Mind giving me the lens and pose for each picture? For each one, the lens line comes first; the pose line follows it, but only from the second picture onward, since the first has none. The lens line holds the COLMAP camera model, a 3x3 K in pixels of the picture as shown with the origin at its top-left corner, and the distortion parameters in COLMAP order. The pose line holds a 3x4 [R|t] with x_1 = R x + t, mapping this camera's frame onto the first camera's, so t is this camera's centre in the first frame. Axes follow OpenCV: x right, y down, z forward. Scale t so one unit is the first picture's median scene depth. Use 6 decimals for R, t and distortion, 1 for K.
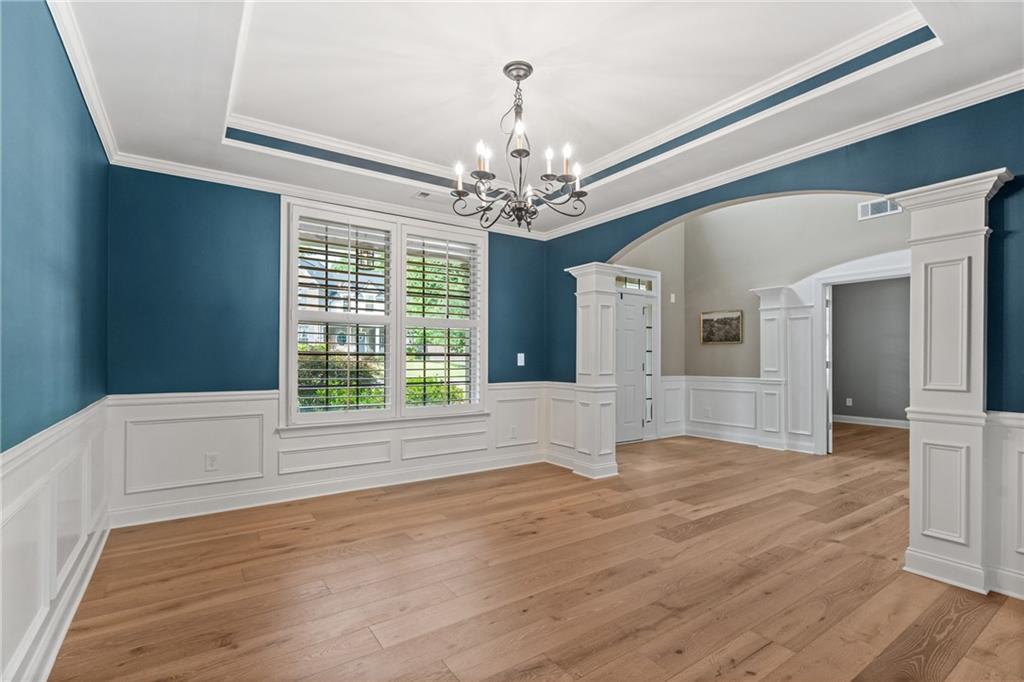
lens RADIAL K [[471.9, 0, 513.3], [0, 471.9, 357.3], [0, 0, 1]] dist [0.016818, 0.000015]
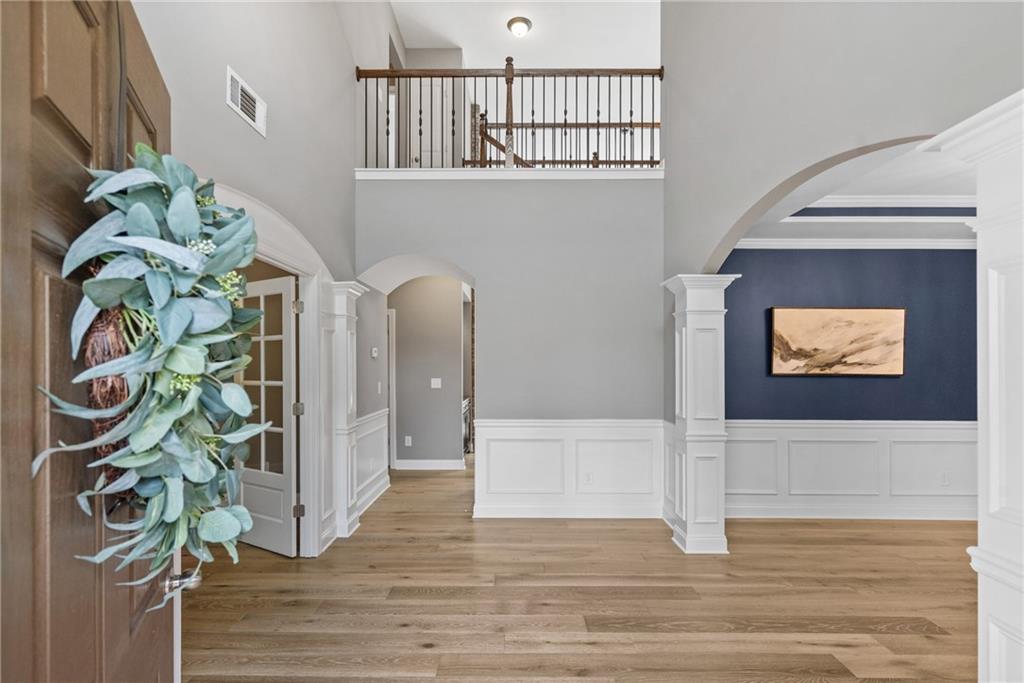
lens RADIAL K [[524.6, 0, 512.0], [0, 524.6, 341.5], [0, 0, 1]] dist [-0.001967, -0.000797]
pose [[-0.821078, 0.012543, 0.570677, 0.377281], [-0.008129, 0.999400, -0.033663, -0.073555], [-0.570757, -0.032279, -0.820484, 2.052255]]
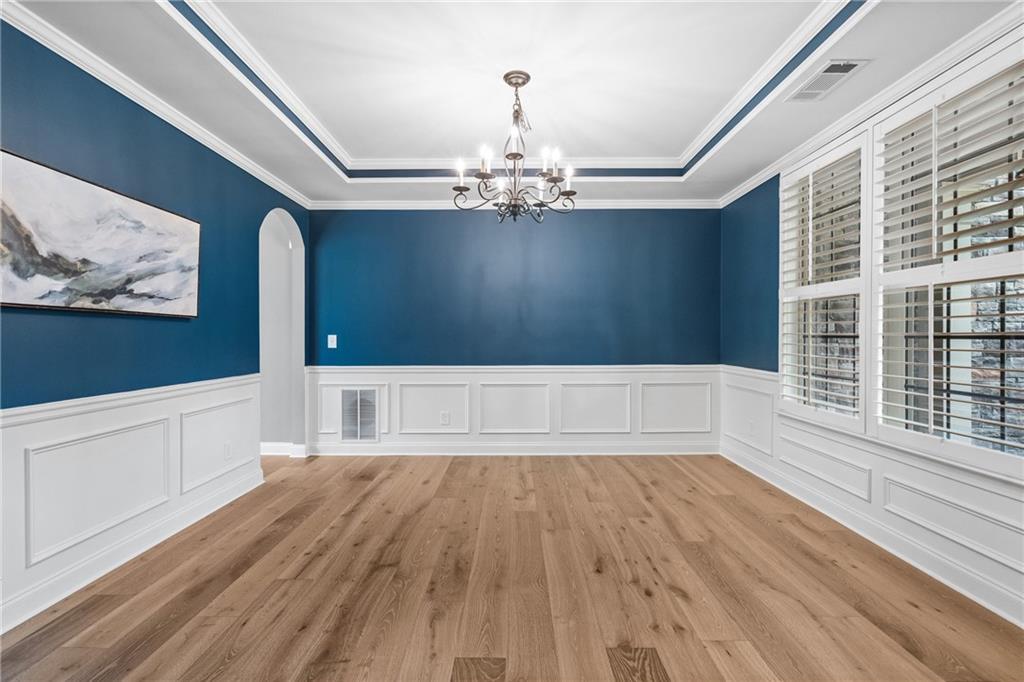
lens RADIAL K [[471.8, 0, 512.0], [0, 471.8, 341.0], [0, 0, 1]] dist [-0.003961, -0.000549]
pose [[-0.575265, 0.000923, -0.817966, 0.712469], [-0.006340, 0.999964, 0.005587, -0.001496], [0.817942, 0.008400, -0.575239, 1.263901]]
